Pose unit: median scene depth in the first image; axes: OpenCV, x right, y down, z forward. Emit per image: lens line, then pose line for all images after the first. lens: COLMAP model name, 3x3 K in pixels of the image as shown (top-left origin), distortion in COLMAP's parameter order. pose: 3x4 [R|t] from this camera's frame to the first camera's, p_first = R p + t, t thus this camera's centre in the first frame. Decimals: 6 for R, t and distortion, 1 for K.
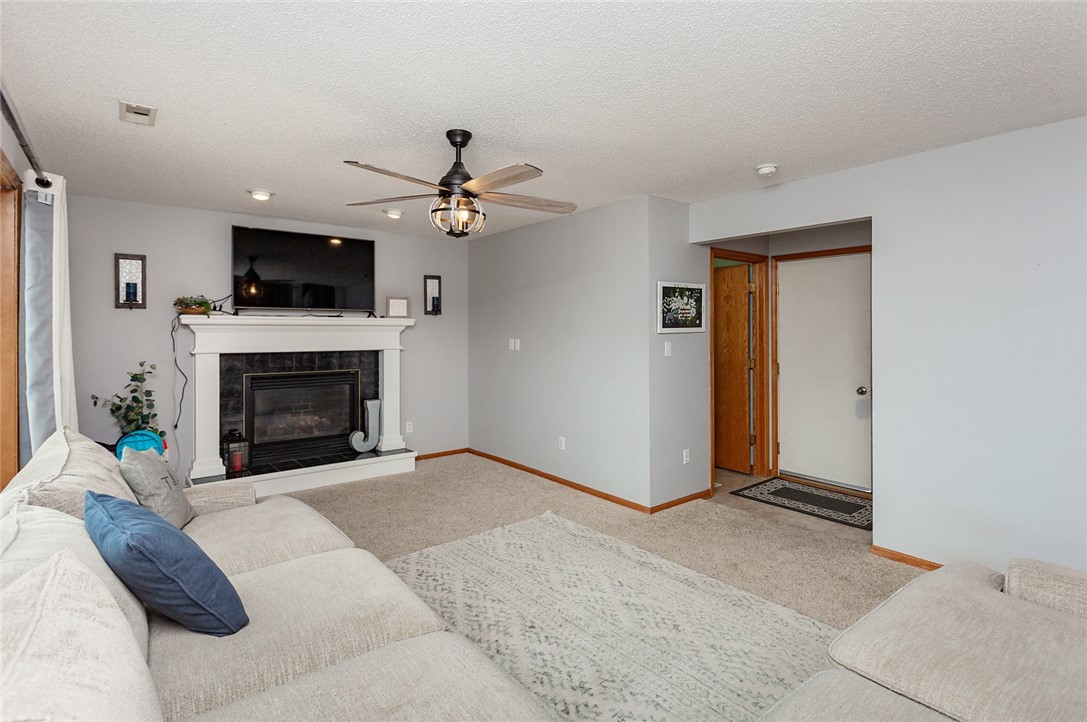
lens RADIAL K [[532.7, 0, 559.6], [0, 532.7, 329.7], [0, 0, 1]] dist [-0.002139, 0.001492]
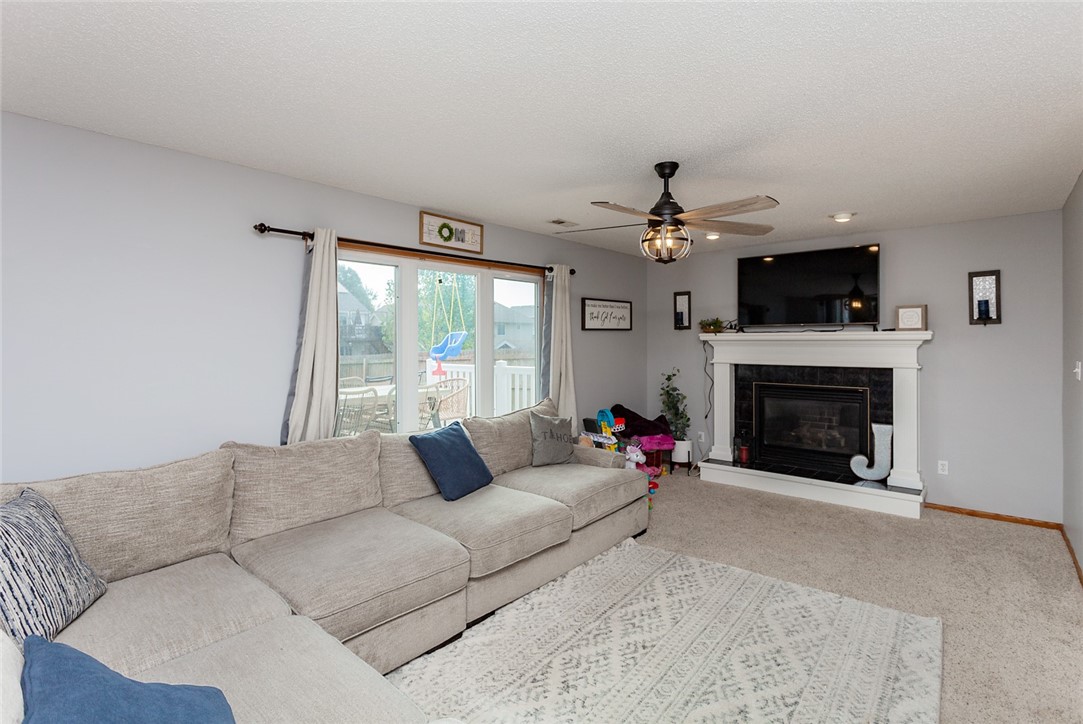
lens RADIAL K [[530.8, 0, 542.3], [0, 530.8, 341.9], [0, 0, 1]] dist [-0.002139, 0.001492]
pose [[0.169280, 0.004080, -0.985559, 0.506706], [0.006878, 0.999962, 0.005321, -0.015857], [0.985544, -0.007679, 0.169246, 0.358978]]
